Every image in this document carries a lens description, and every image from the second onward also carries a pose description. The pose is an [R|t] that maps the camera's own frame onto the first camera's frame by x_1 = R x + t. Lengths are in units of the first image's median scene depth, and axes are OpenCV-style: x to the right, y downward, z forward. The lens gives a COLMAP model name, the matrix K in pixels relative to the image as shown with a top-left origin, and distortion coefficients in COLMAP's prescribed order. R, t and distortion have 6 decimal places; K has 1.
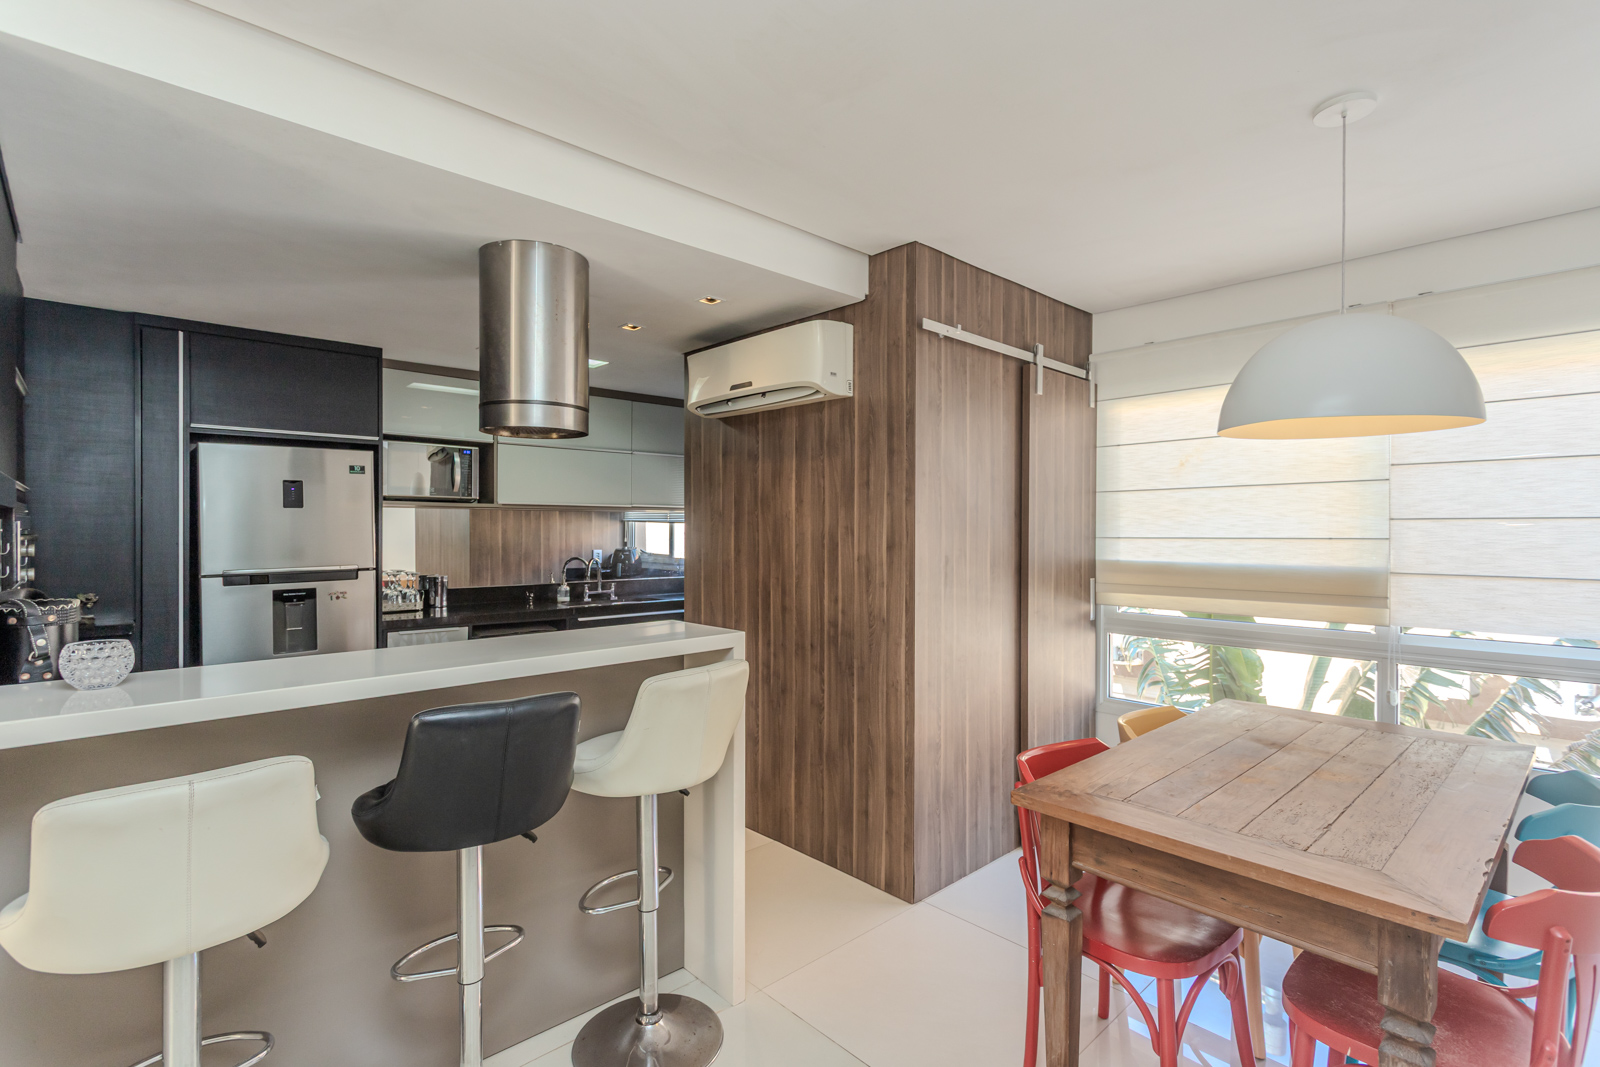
lens RADIAL K [[767.9, 0, 788.2], [0, 767.9, 533.3], [0, 0, 1]] dist [-0.002191, 0.002324]
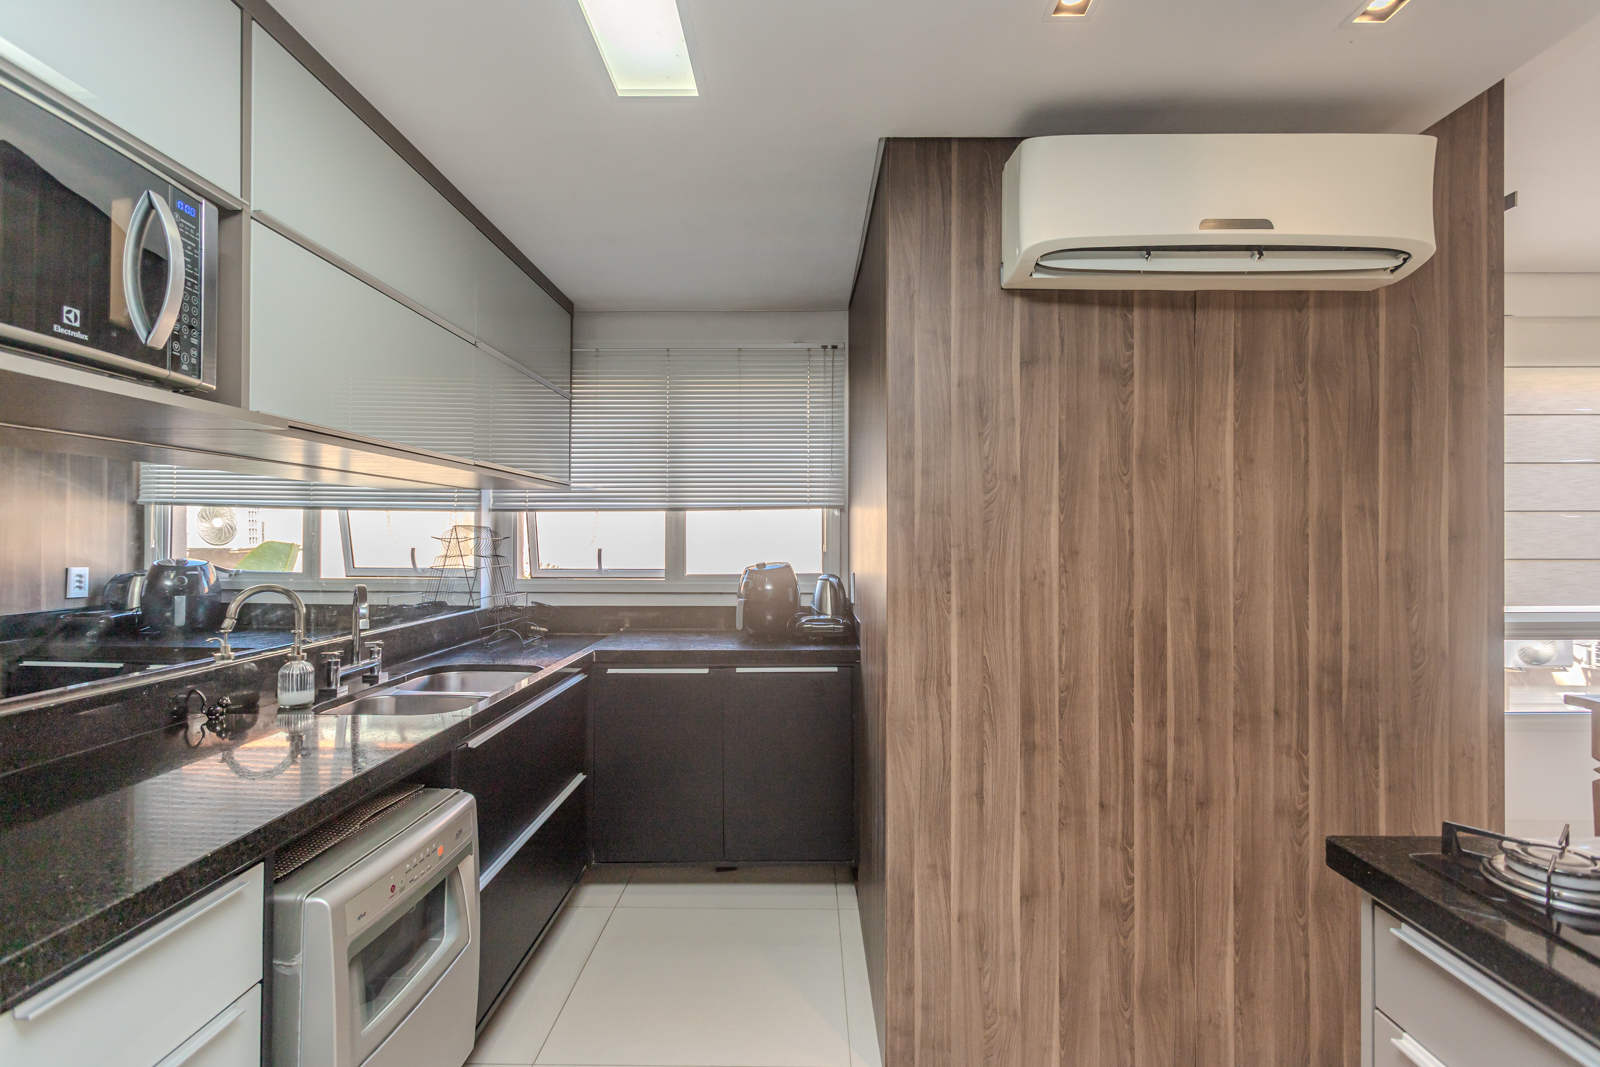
lens RADIAL K [[767.9, 0, 818.1], [0, 767.9, 532.6], [0, 0, 1]] dist [-0.002191, 0.002324]
pose [[0.671540, 0.001775, 0.740966, -0.616441], [0.005211, 0.999961, -0.007119, 0.014063], [-0.740950, 0.008642, 0.671505, 0.857231]]
